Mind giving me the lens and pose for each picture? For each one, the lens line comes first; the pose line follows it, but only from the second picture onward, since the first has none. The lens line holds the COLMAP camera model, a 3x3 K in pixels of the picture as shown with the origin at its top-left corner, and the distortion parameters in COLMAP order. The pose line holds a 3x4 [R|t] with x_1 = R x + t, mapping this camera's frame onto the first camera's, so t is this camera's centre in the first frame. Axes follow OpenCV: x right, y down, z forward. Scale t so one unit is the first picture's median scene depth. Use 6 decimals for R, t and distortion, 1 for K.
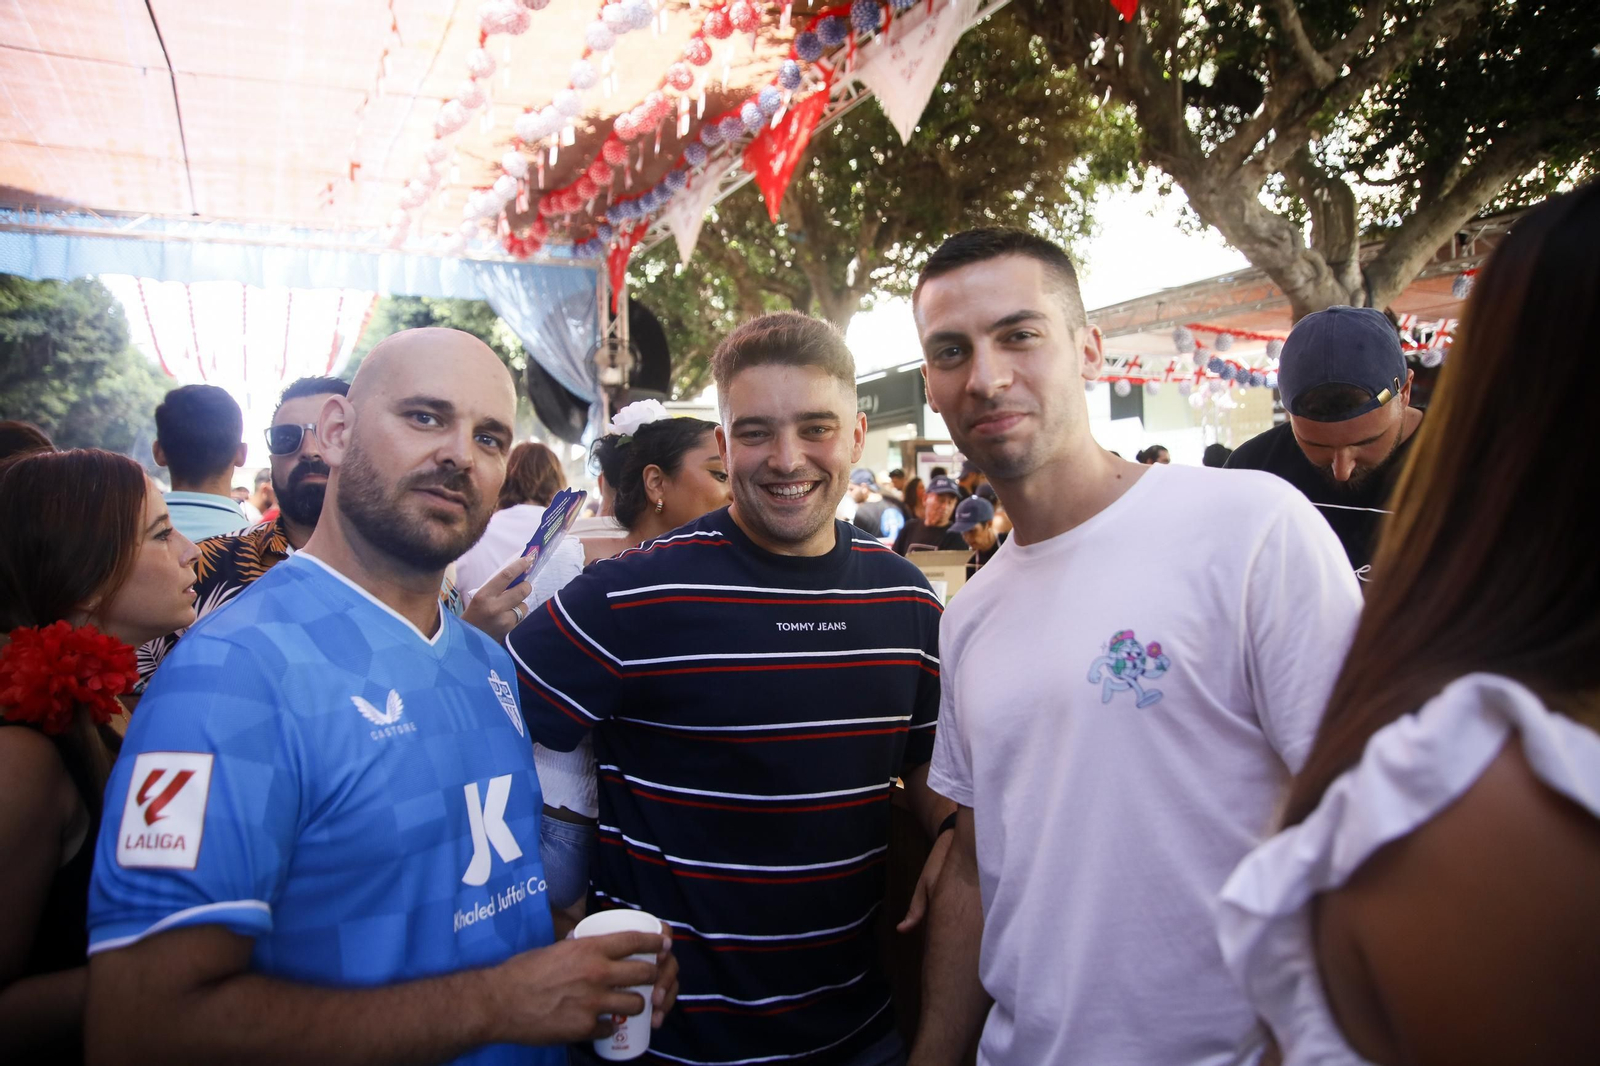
lens RADIAL K [[1090.5, 0, 801.1], [0, 1090.5, 530.7], [0, 0, 1]] dist [-0.099141, 0.050367]
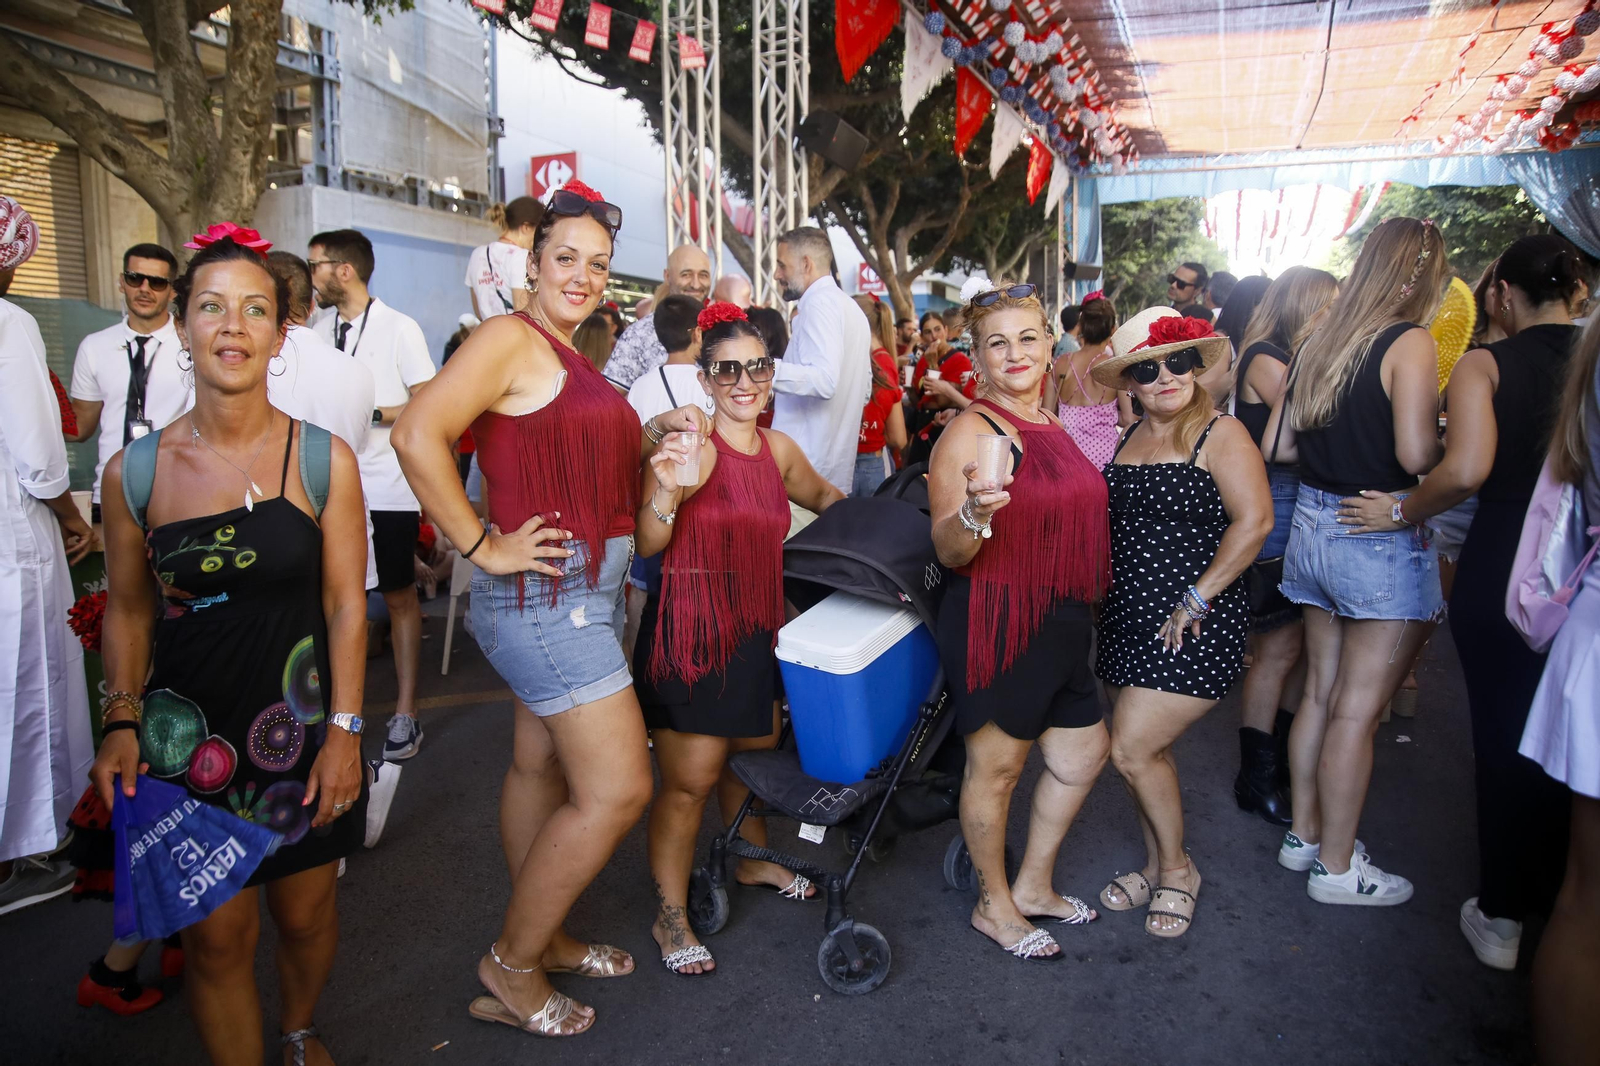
lens RADIAL K [[1090.5, 0, 790.4], [0, 1090.5, 532.8], [0, 0, 1]] dist [-0.099141, 0.050367]
pose [[0.649518, 0.136072, -0.748072, 0.082047], [-0.025109, 0.987158, 0.157760, 0.009202], [0.759932, -0.083685, 0.644593, -0.305662]]
